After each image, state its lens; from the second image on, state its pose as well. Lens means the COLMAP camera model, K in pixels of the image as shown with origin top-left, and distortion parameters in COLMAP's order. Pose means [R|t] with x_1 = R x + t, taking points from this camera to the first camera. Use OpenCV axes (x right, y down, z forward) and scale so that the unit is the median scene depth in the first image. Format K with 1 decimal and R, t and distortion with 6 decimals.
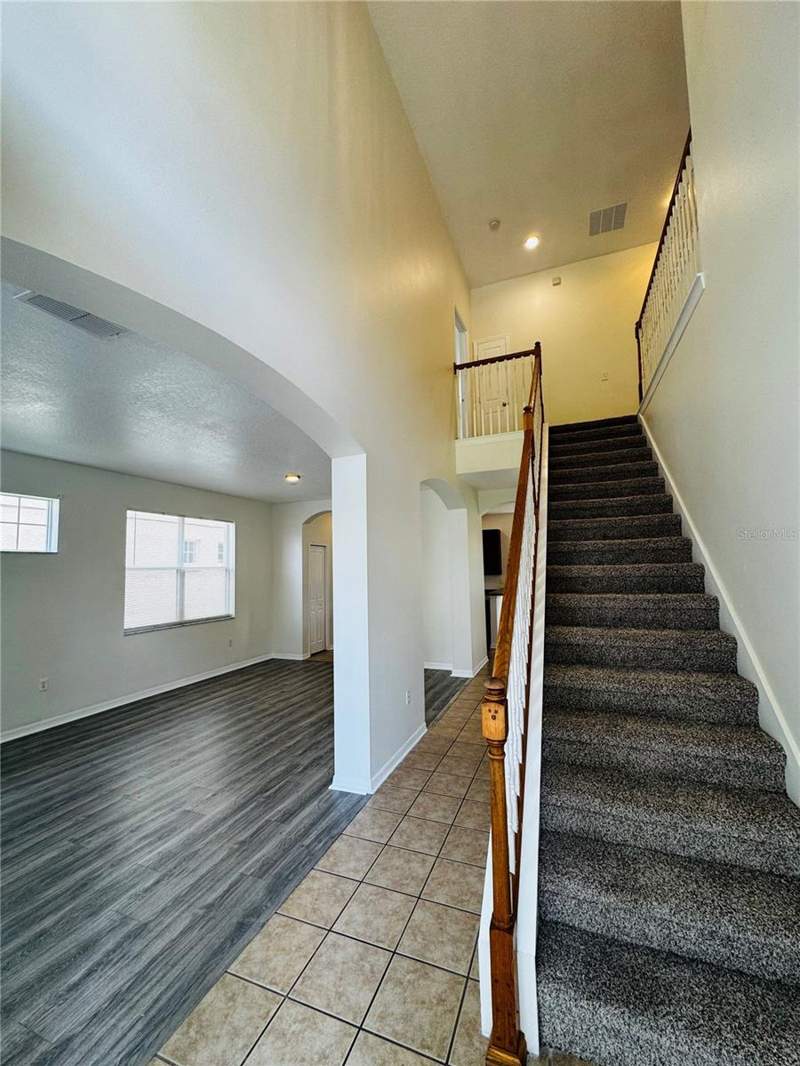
lens RADIAL K [[427.6, 0, 399.1], [0, 427.6, 530.9], [0, 0, 1]] dist [-0.002116, 0.000692]
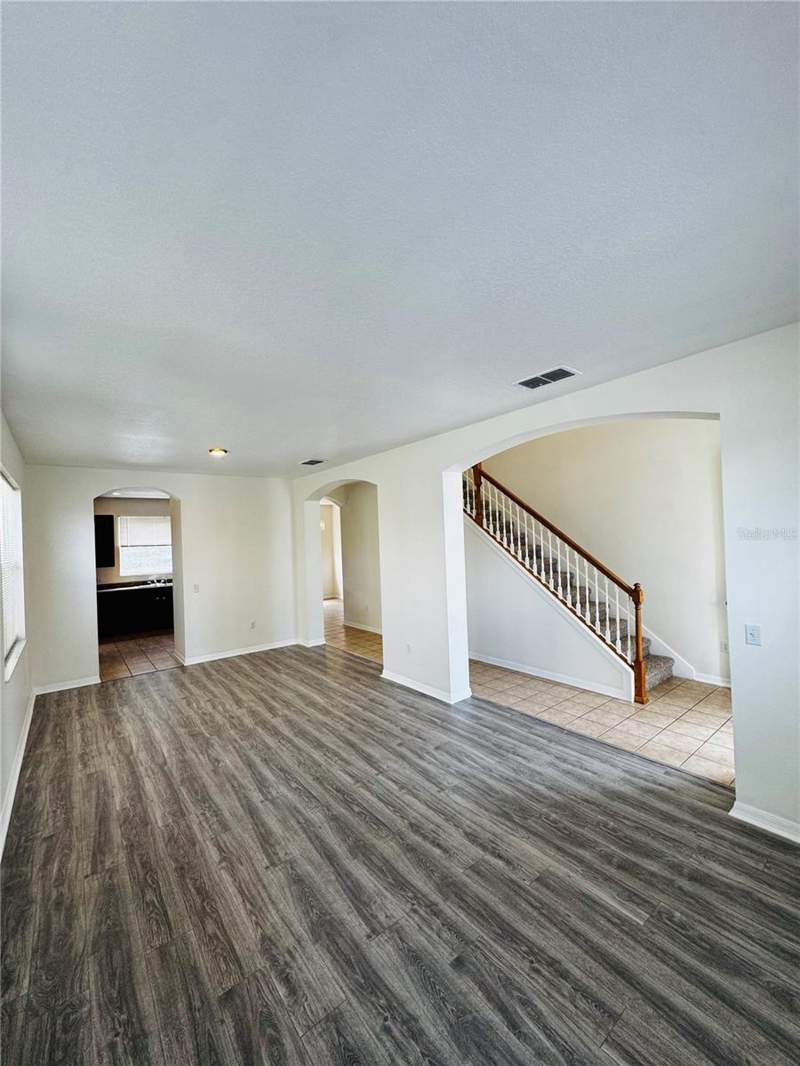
lens RADIAL K [[427.6, 0, 402.9], [0, 427.6, 538.3], [0, 0, 1]] dist [-0.002116, 0.000692]
pose [[0.488499, 0.011651, 0.872487, -1.175813], [-0.051226, 0.998569, 0.015346, 0.024996], [-0.871060, -0.052190, 0.488397, 0.365421]]
